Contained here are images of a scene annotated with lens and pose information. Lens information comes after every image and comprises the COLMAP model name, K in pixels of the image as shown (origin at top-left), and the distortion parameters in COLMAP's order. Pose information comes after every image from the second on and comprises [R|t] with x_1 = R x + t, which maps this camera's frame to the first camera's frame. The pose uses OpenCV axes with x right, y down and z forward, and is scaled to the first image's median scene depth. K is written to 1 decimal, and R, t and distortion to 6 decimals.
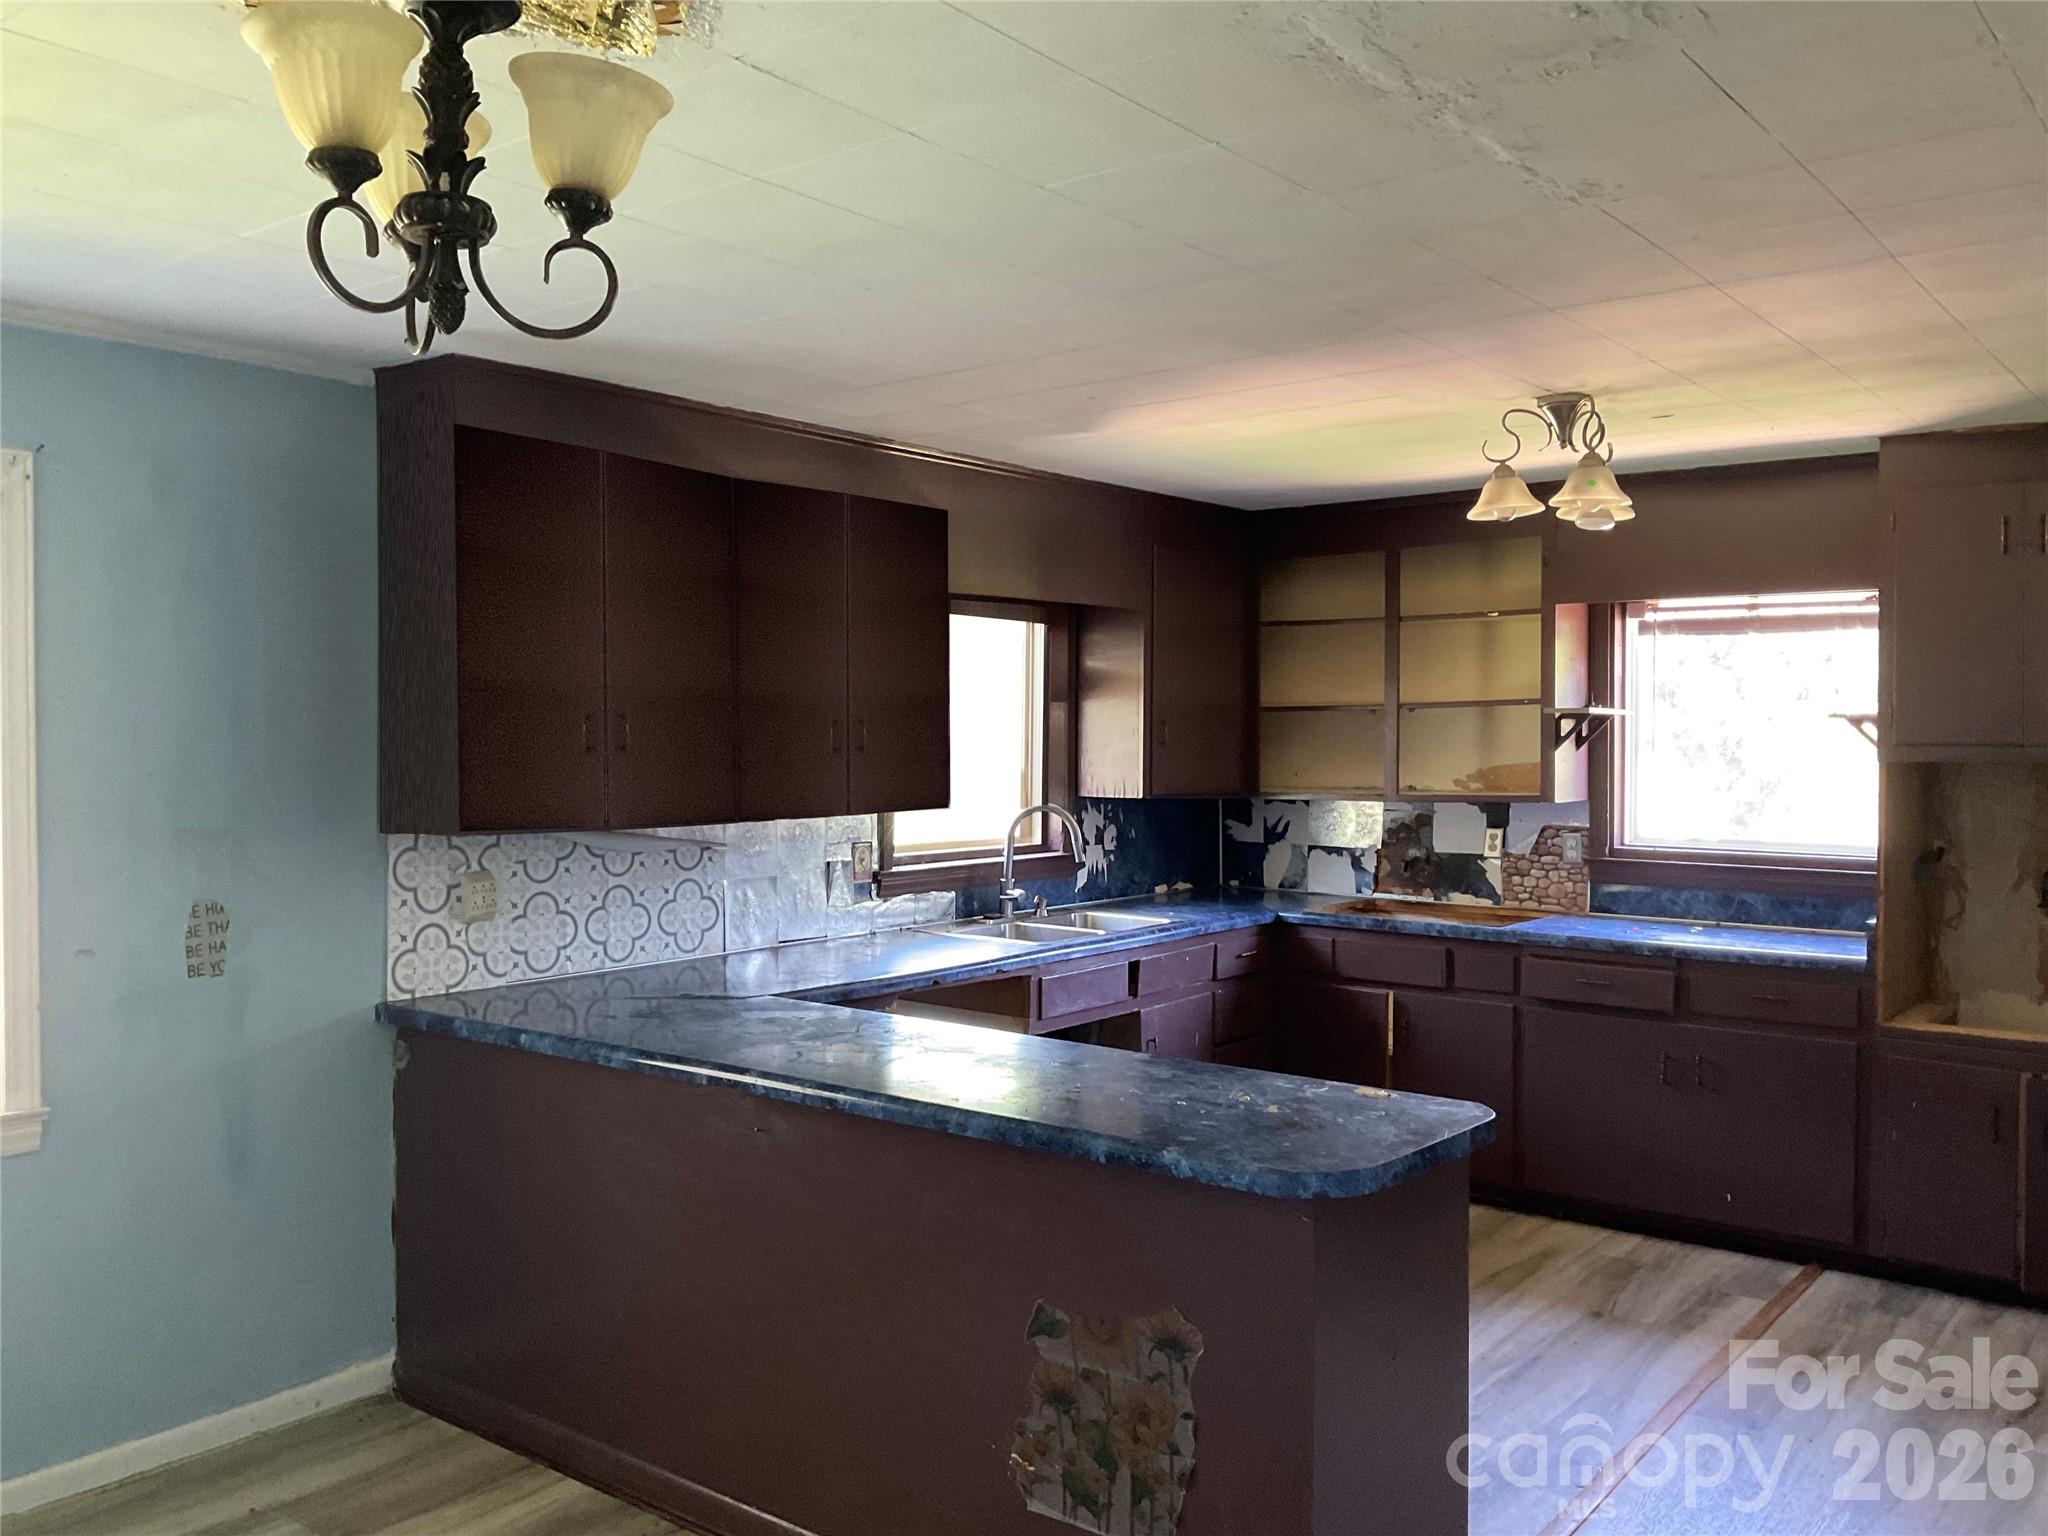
lens RADIAL K [[1666.1, 0, 1020.8], [0, 1666.1, 731.1], [0, 0, 1]] dist [0.068831, -0.132184]
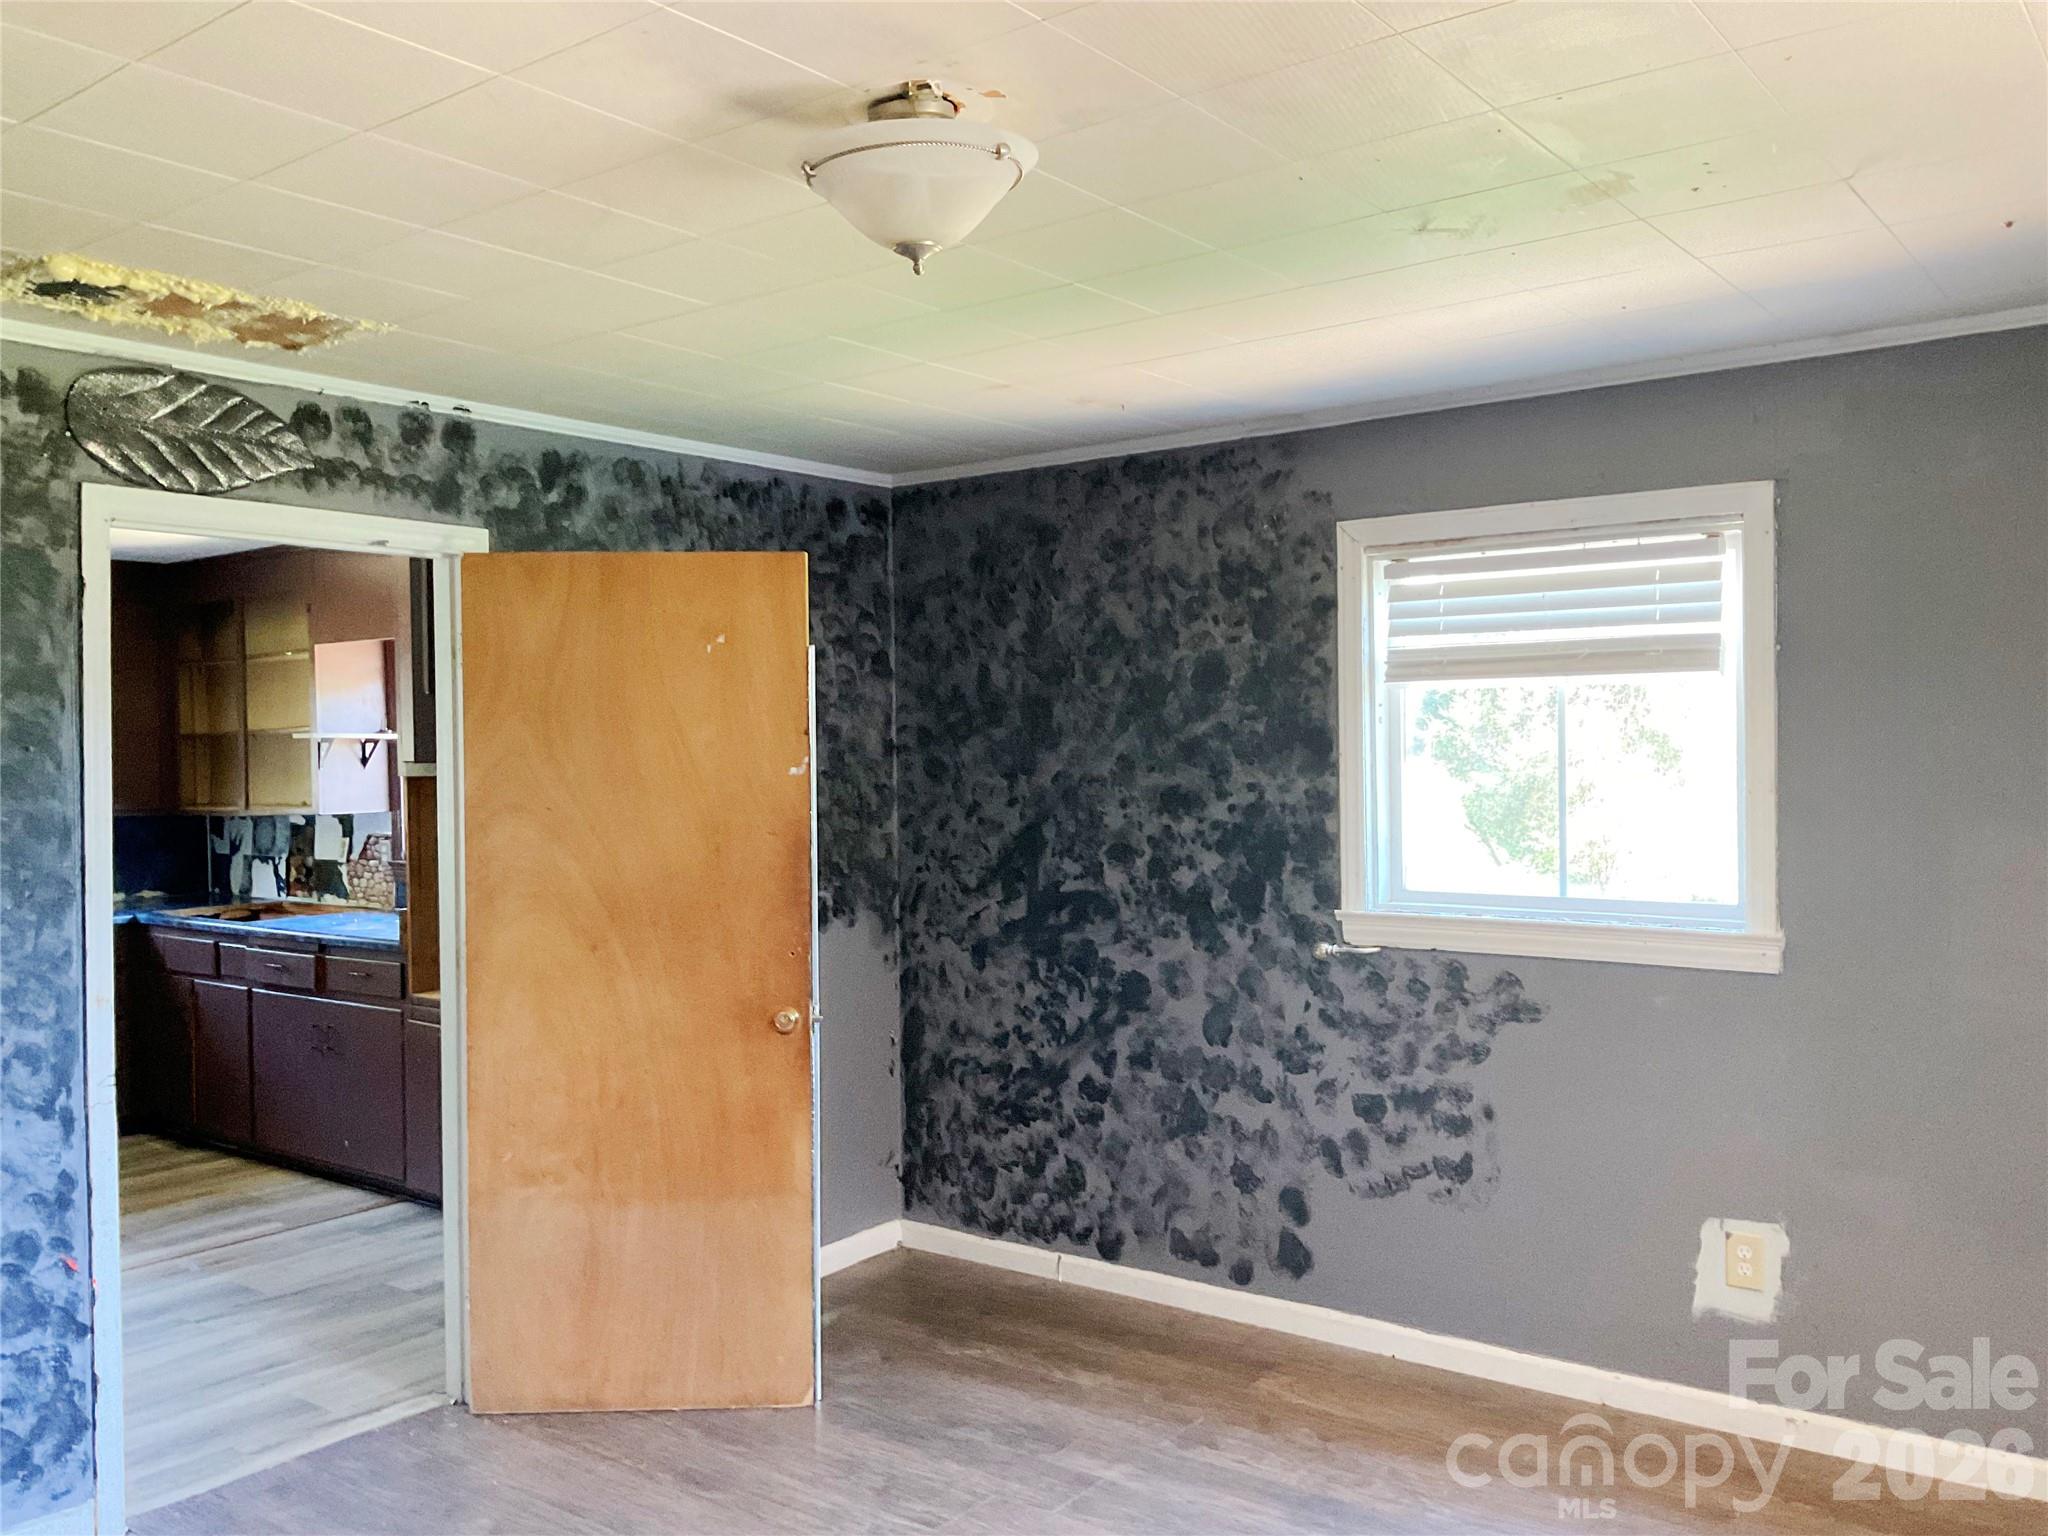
lens RADIAL K [[1666.1, 0, 1023.1], [0, 1666.1, 756.8], [0, 0, 1]] dist [0.068831, -0.132184]
pose [[0.999800, -0.019504, 0.004312, 0.805457], [0.019485, 0.999800, 0.004397, 0.007452], [-0.004397, -0.004312, 0.999981, -0.165199]]
